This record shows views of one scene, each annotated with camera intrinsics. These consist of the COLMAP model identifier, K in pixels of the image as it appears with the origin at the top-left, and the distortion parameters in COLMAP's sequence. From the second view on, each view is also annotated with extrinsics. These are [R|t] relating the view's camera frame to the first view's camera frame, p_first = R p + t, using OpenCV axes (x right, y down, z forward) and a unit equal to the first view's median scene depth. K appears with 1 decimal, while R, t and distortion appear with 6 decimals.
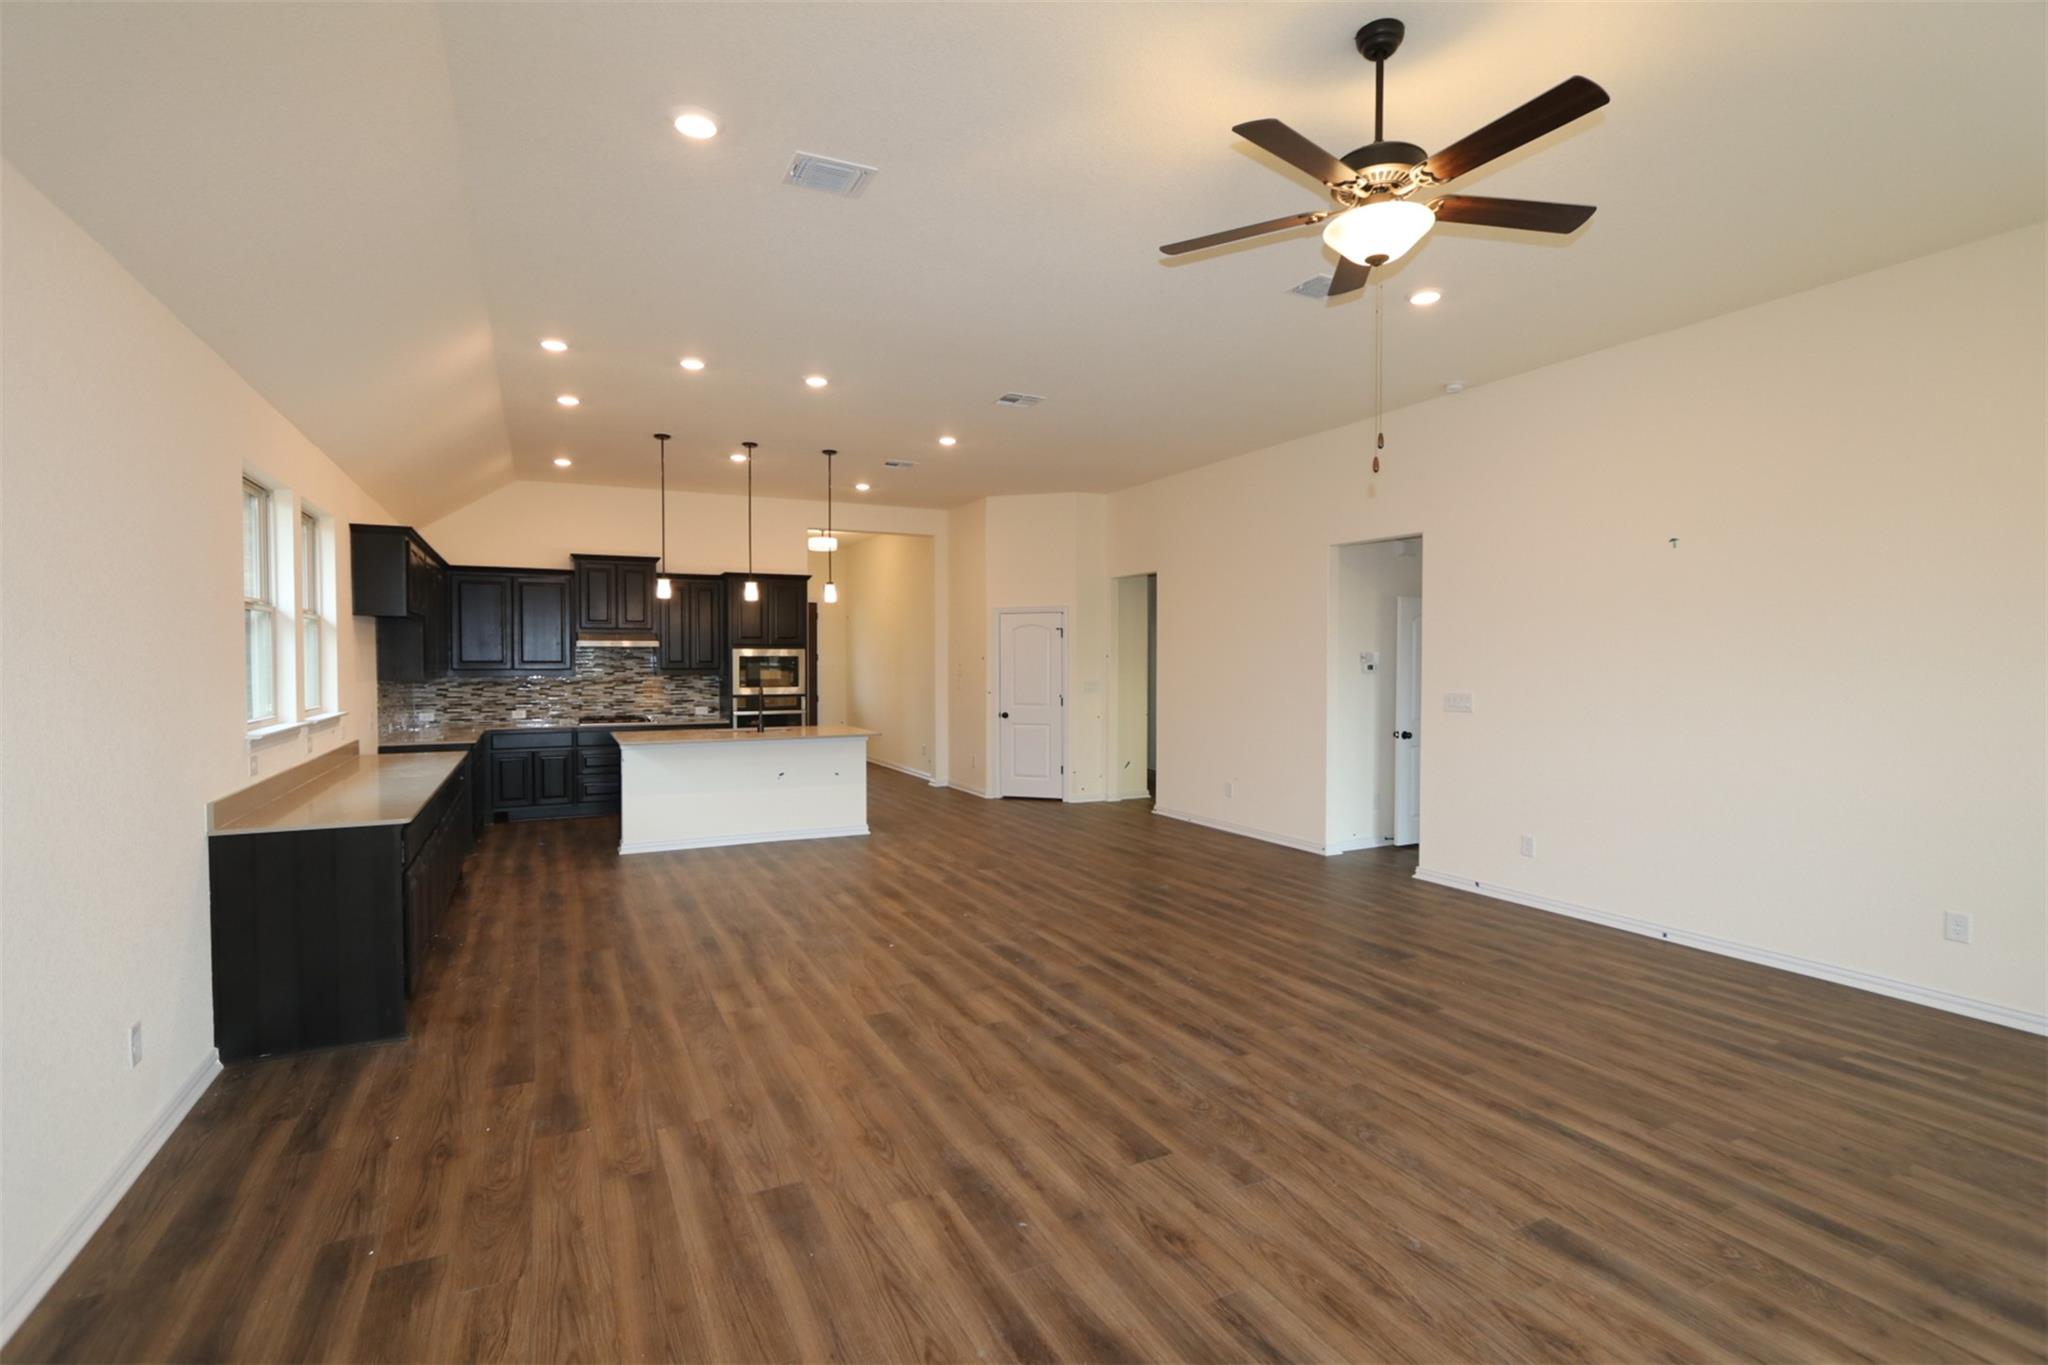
lens RADIAL K [[949.1, 0, 1024.0], [0, 949.1, 682.5], [0, 0, 1]] dist [-0.002376, -0.000623]
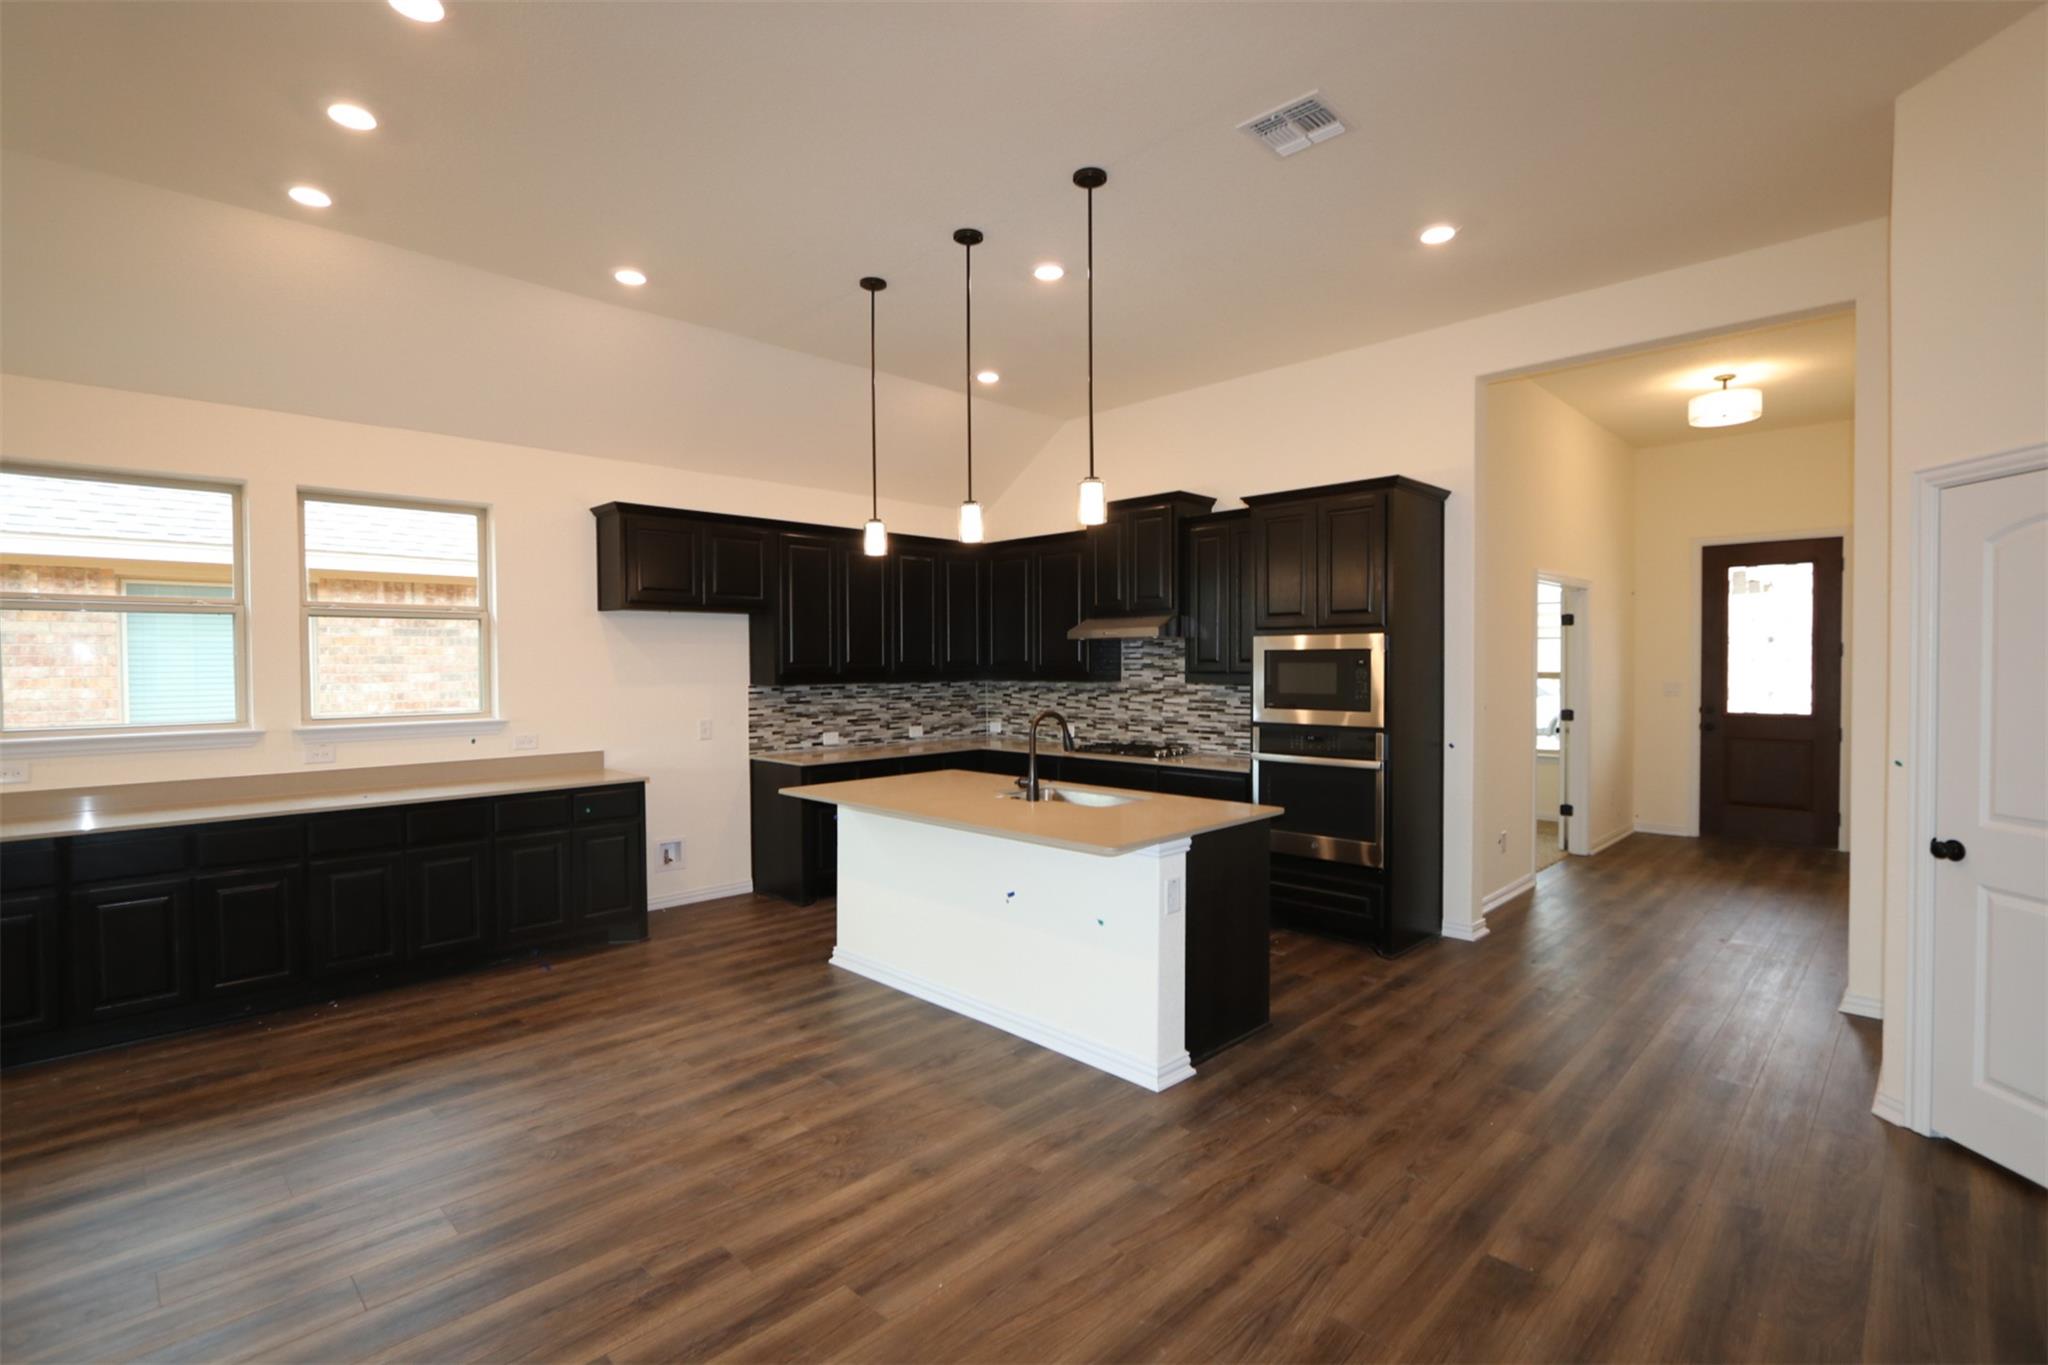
lens RADIAL K [[949.1, 0, 1024.0], [0, 949.1, 682.5], [0, 0, 1]] dist [-0.002376, -0.000623]
pose [[0.308251, 0.017323, -0.951147, 0.168868], [-0.018797, 0.999750, 0.012116, -0.013114], [0.951119, 0.014143, 0.308500, 0.708195]]
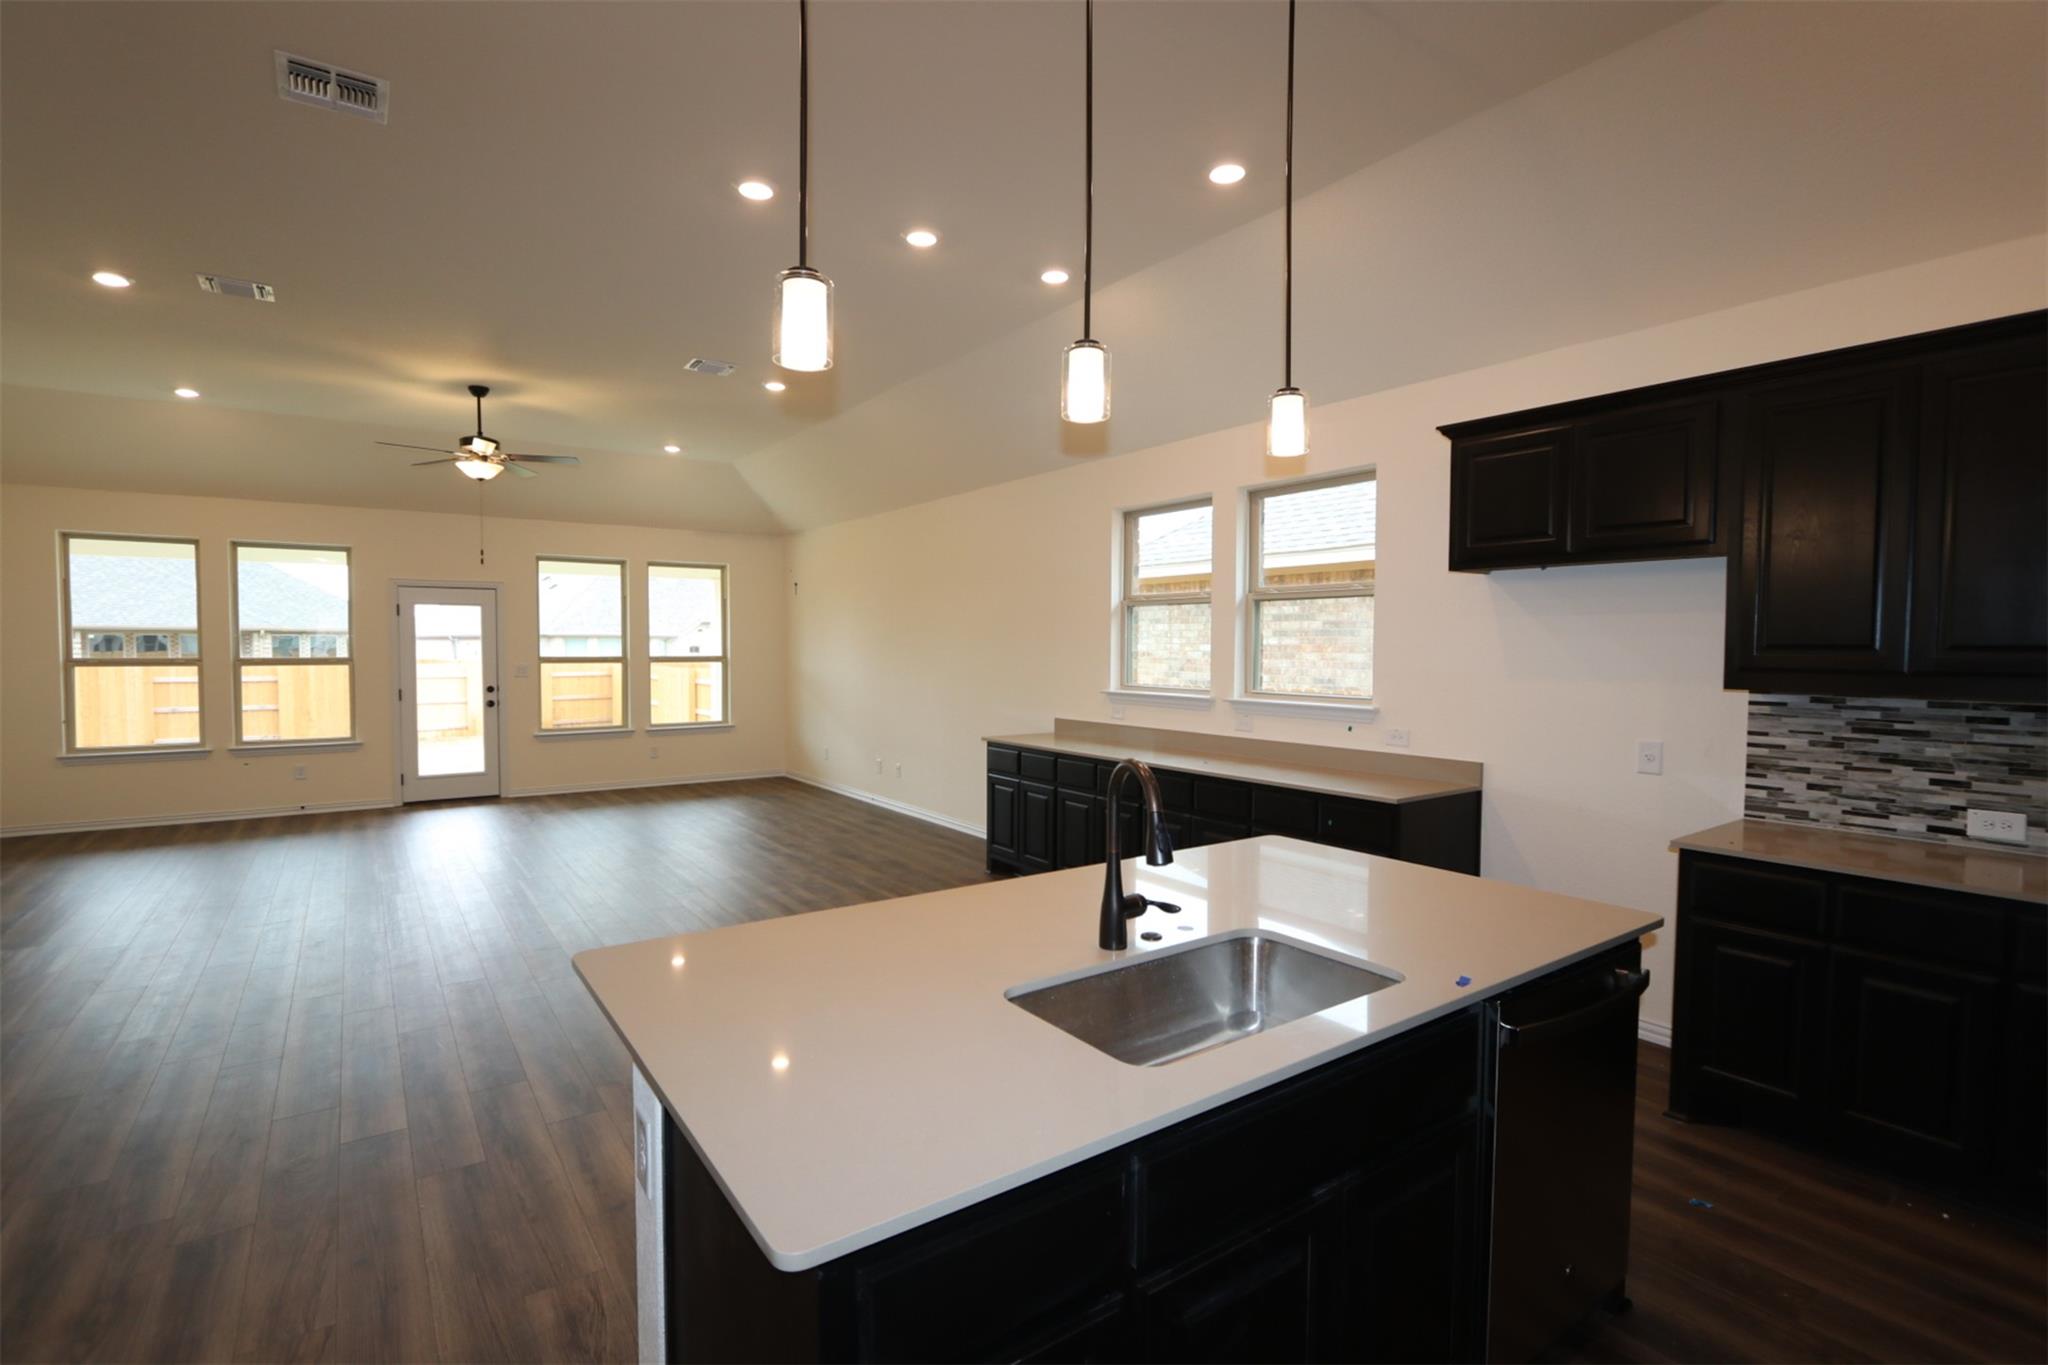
lens RADIAL K [[949.1, 0, 1024.0], [0, 949.1, 682.5], [0, 0, 1]] dist [-0.002376, -0.000623]
pose [[-0.990311, -0.001770, -0.138858, -0.179904], [-0.010714, 0.997912, 0.063689, -0.021306], [0.138455, 0.064560, -0.988262, 1.026698]]
